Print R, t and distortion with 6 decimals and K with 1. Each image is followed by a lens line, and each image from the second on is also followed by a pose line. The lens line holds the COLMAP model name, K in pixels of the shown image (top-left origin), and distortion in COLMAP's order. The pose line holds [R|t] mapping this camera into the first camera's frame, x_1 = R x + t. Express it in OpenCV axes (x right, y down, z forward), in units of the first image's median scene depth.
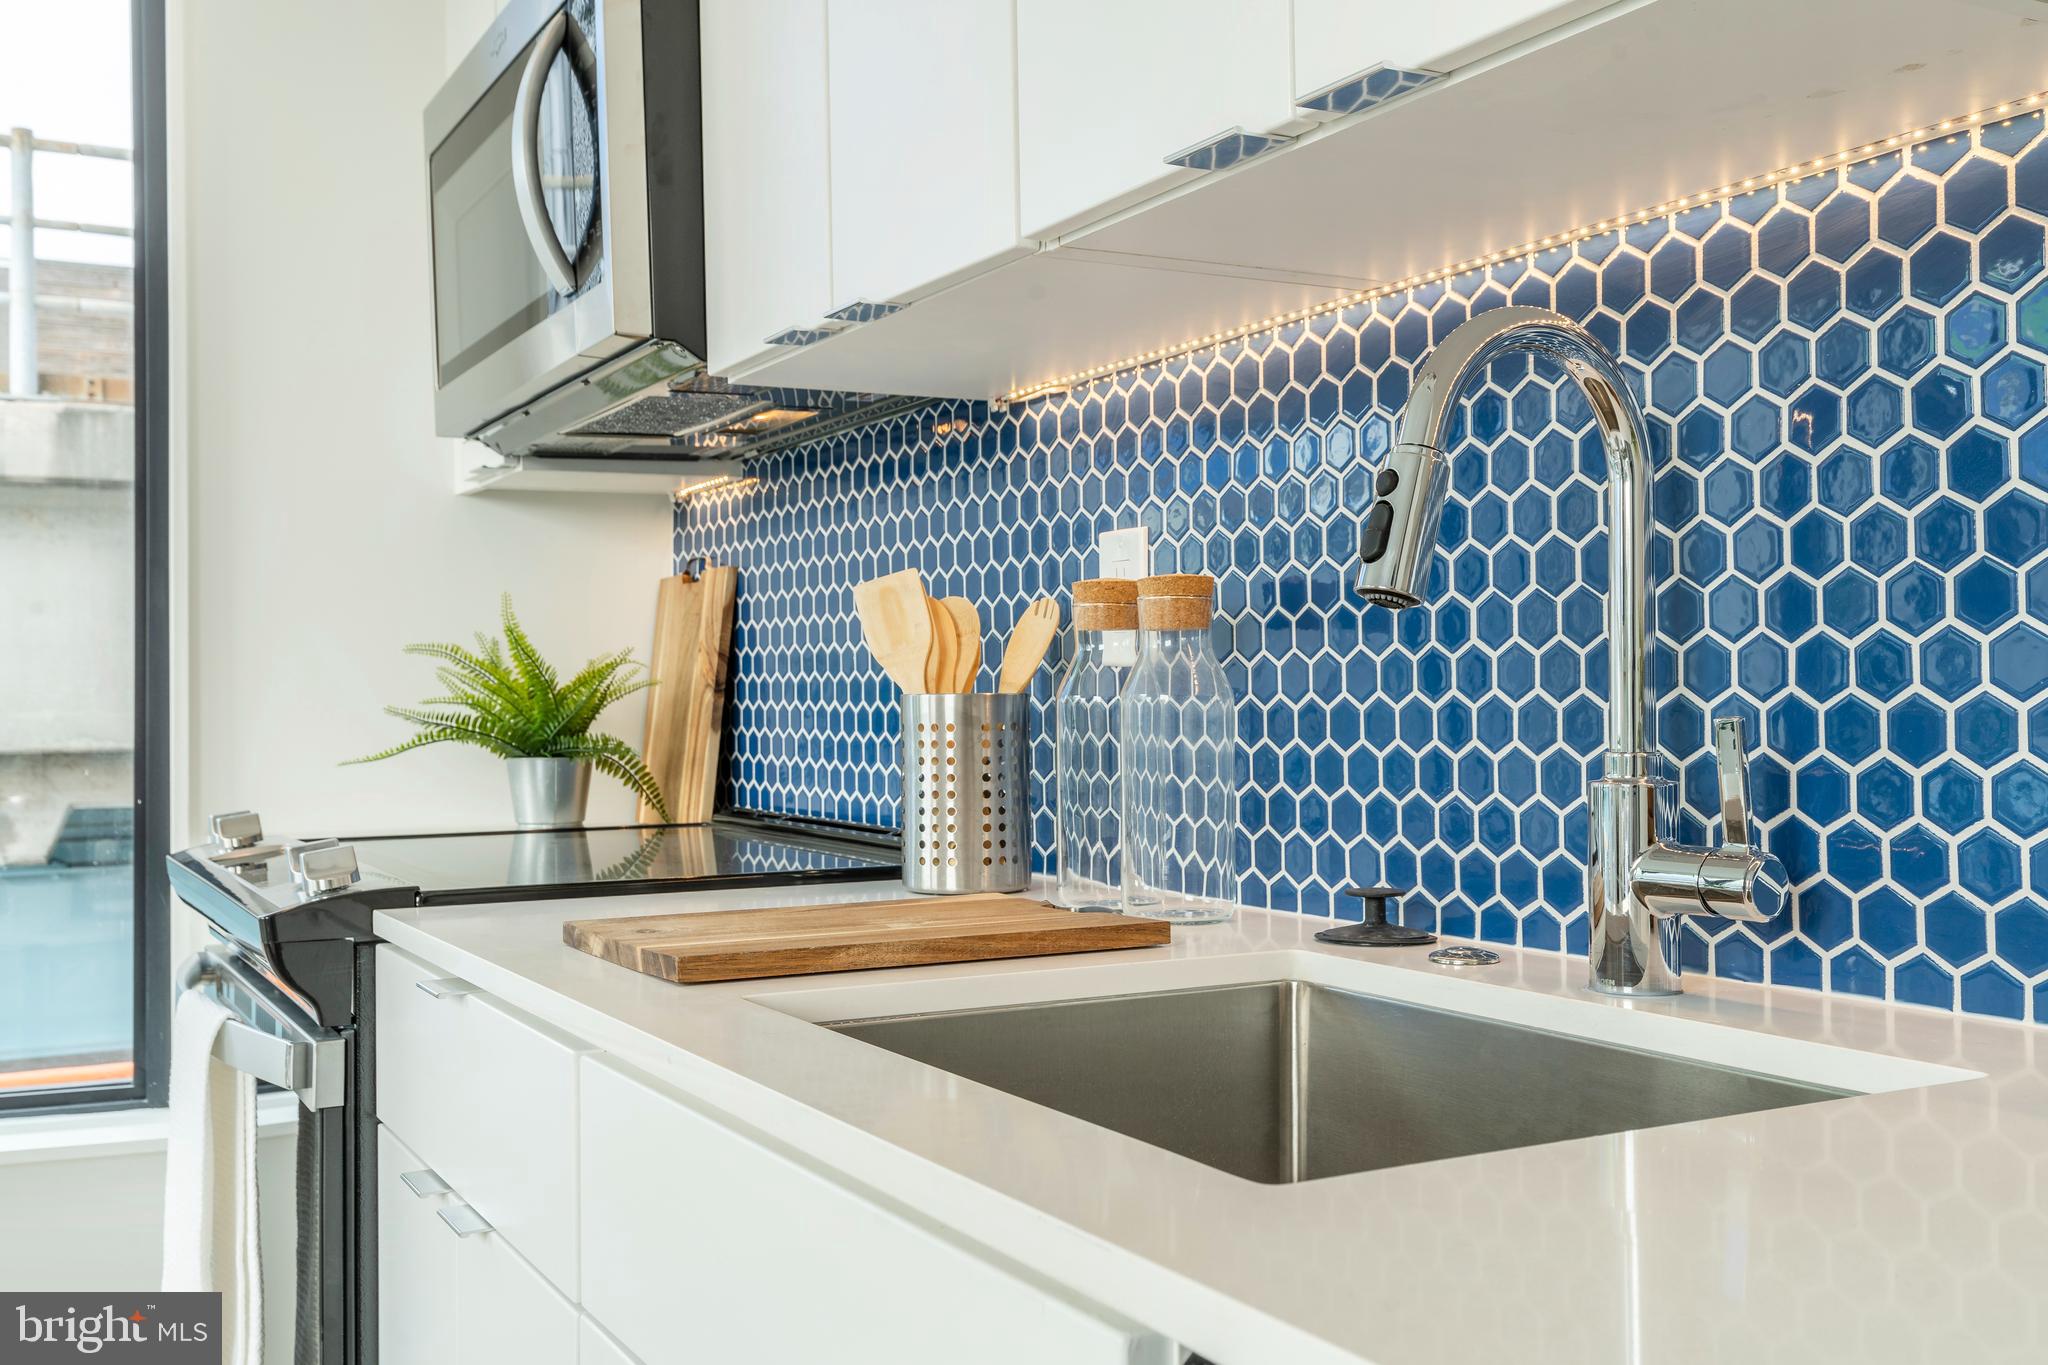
lens RADIAL K [[2006.2, 0, 1020.5], [0, 2006.2, 687.5], [0, 0, 1]] dist [0.003432, 0.000000]
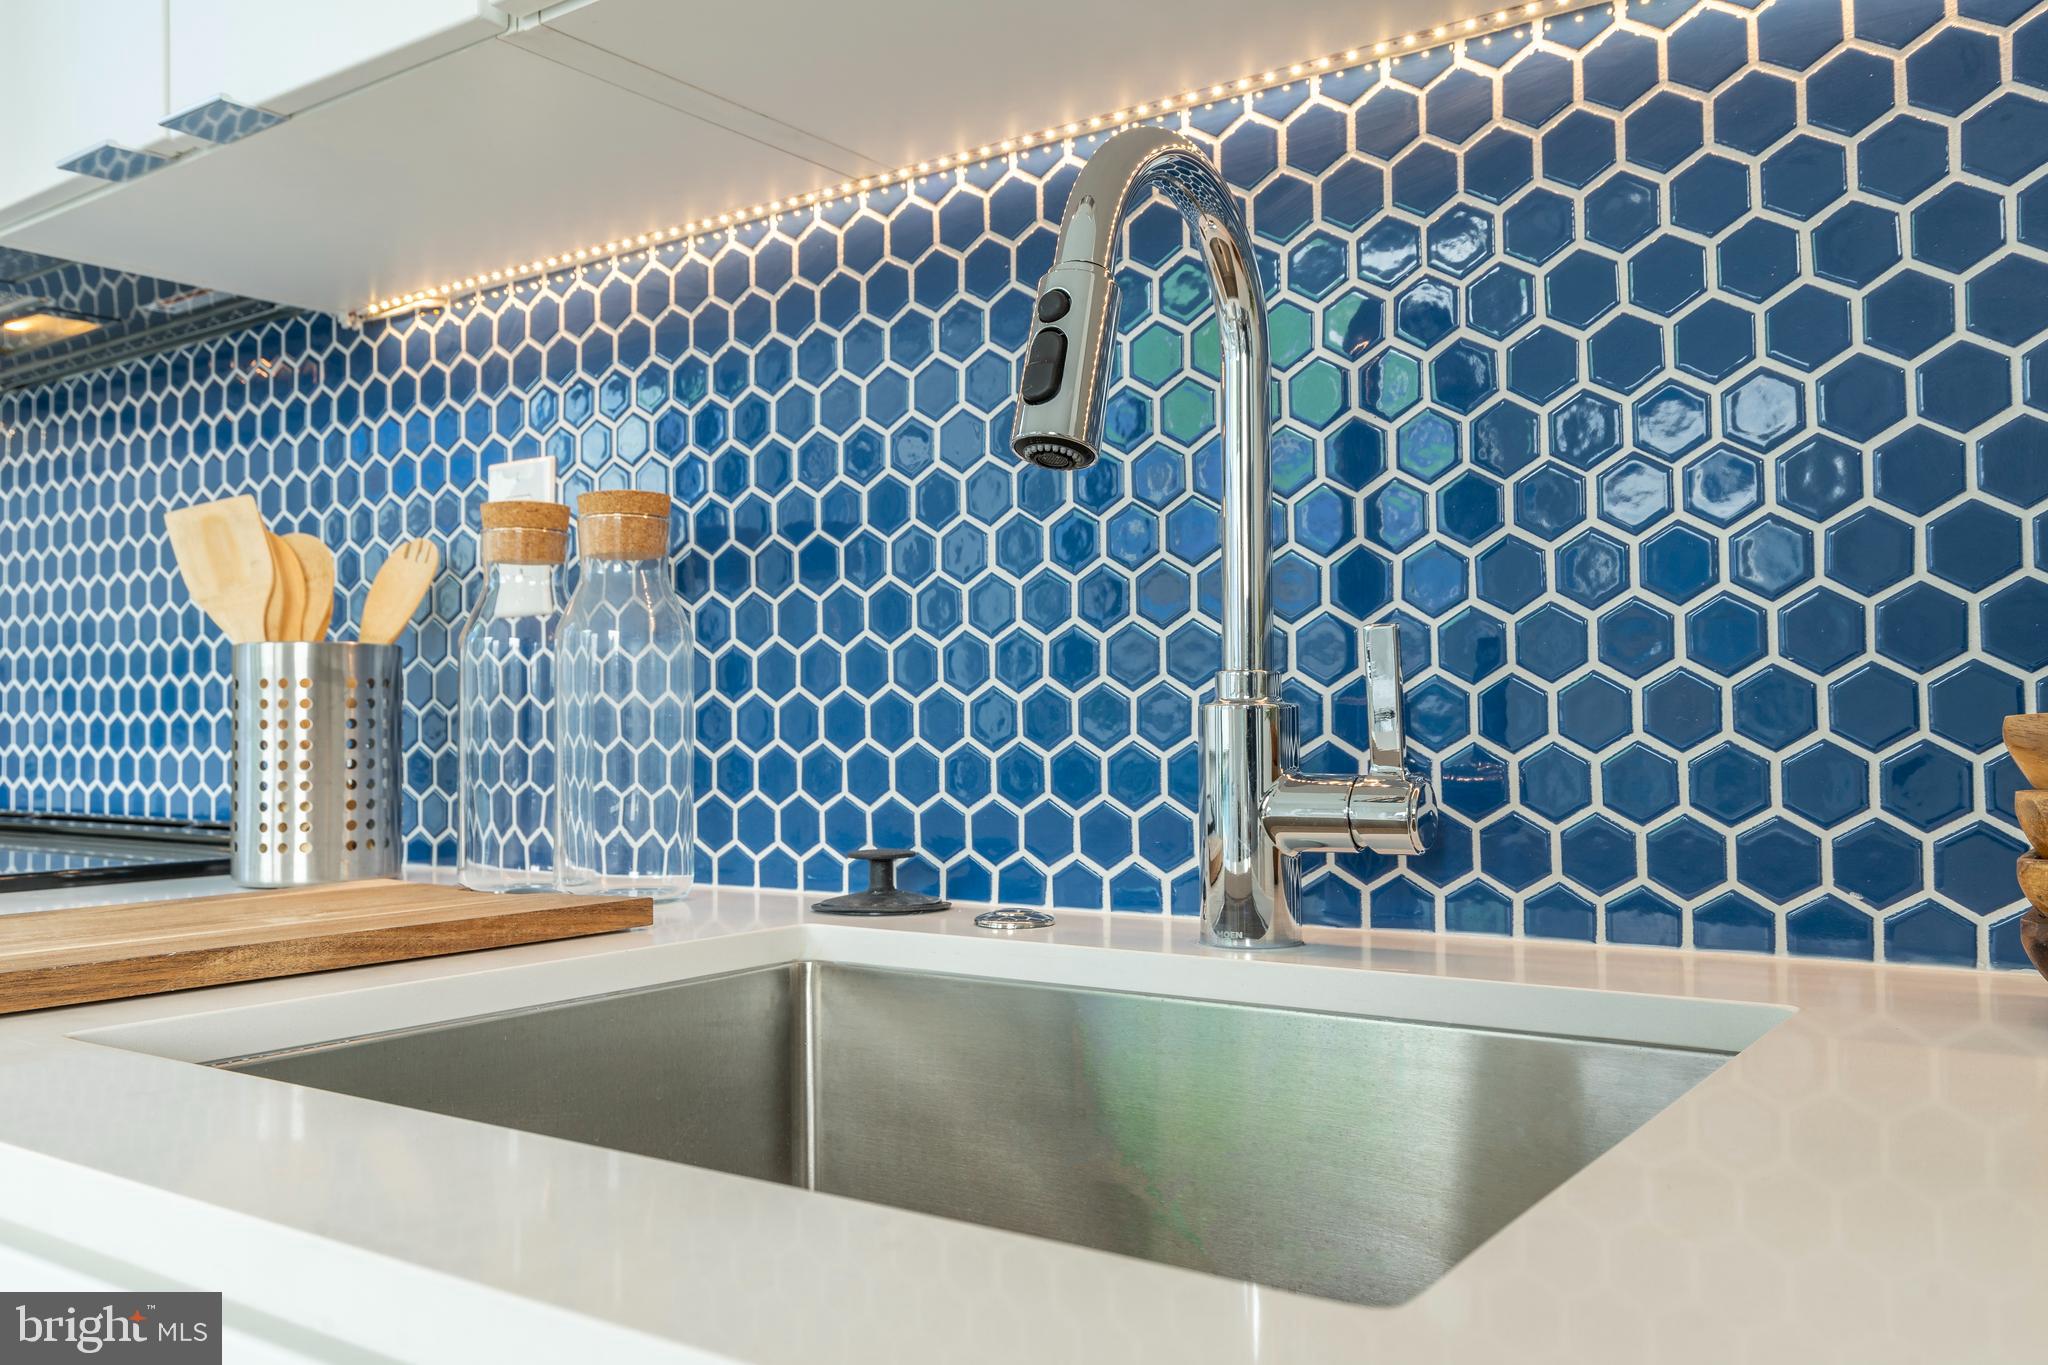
lens RADIAL K [[1626.5, 0, 1028.2], [0, 1626.5, 681.1], [0, 0, 1]] dist [0.004641, -0.007391]
pose [[0.895252, 0.014511, 0.445324, -0.076195], [-0.000694, 0.999514, -0.031176, 0.045601], [-0.445560, 0.027601, 0.894826, 0.314536]]
